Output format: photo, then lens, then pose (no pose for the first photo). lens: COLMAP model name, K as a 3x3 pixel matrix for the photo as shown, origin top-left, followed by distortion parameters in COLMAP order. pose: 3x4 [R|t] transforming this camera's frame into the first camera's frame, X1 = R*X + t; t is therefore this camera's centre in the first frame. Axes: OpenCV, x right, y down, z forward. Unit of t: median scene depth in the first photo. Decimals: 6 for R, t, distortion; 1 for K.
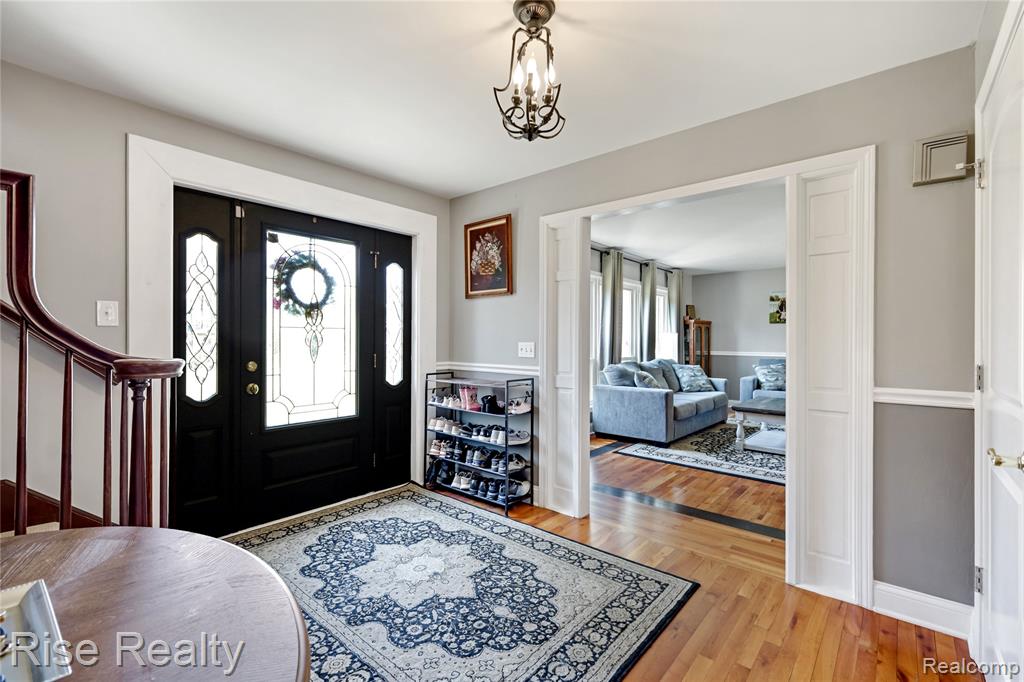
lens RADIAL K [[456.4, 0, 512.9], [0, 456.4, 336.0], [0, 0, 1]] dist [0.016245, -0.000088]
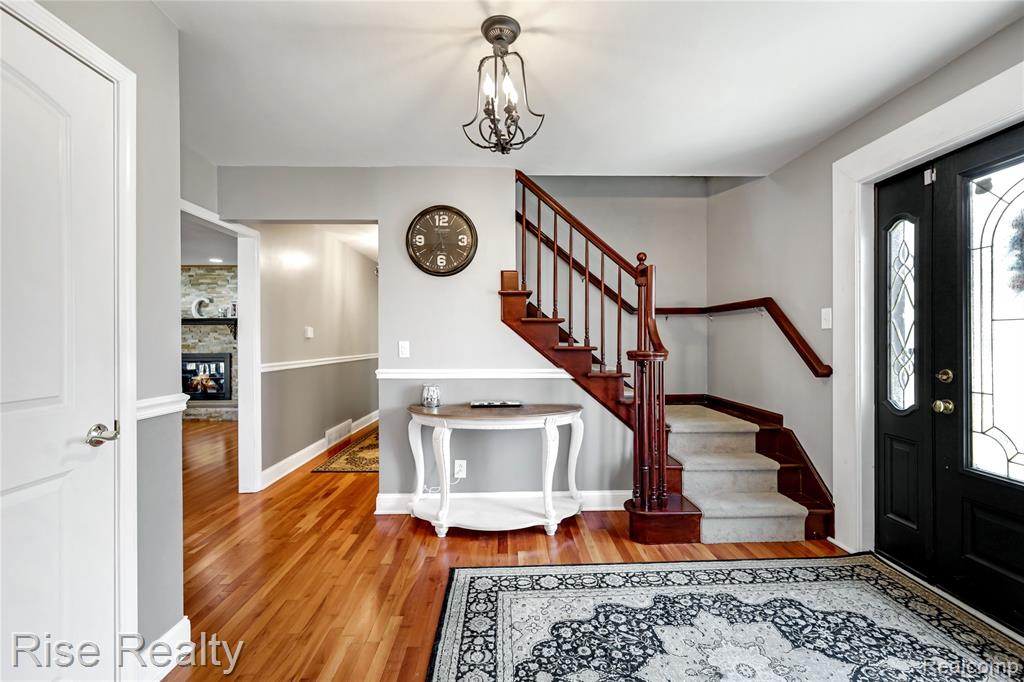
lens RADIAL K [[445.9, 0, 518.0], [0, 445.9, 339.6], [0, 0, 1]] dist [0.000814, -0.000282]
pose [[-0.737177, -0.001486, -0.675699, 0.536584], [0.005206, 0.999955, -0.007879, 0.011764], [0.675680, -0.009326, -0.737136, 1.345522]]
